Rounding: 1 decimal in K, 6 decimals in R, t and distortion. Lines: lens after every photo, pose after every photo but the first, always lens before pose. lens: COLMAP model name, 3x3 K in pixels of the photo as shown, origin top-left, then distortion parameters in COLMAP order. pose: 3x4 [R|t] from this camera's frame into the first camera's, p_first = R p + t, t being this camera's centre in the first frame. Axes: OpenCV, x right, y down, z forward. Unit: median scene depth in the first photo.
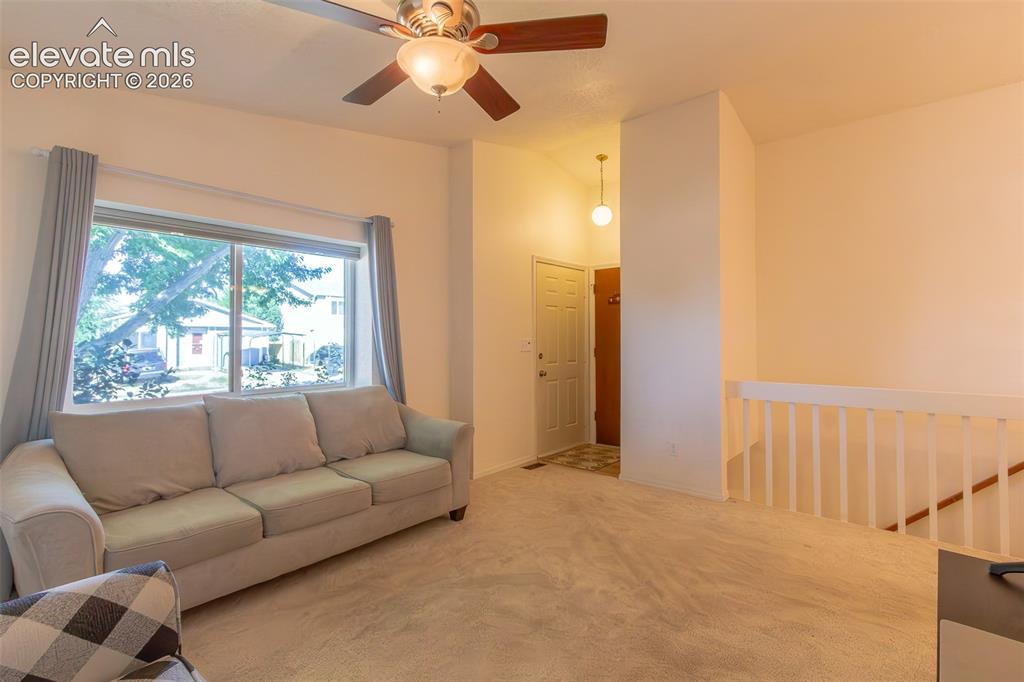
lens RADIAL K [[477.8, 0, 512.3], [0, 477.8, 318.1], [0, 0, 1]] dist [0.008075, -0.003493]
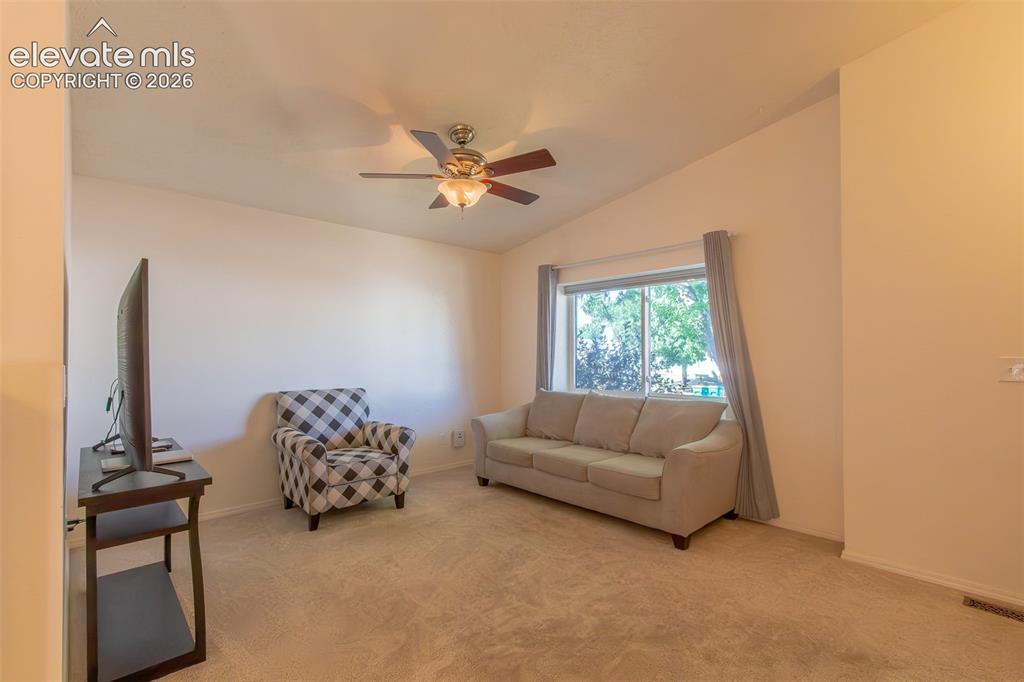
lens RADIAL K [[477.8, 0, 522.3], [0, 477.8, 341.6], [0, 0, 1]] dist [0.008075, -0.003493]
pose [[-0.094252, -0.025917, -0.995211, 1.045426], [0.035891, 0.998923, -0.029412, 0.039544], [0.994901, -0.038491, -0.093220, 0.962386]]
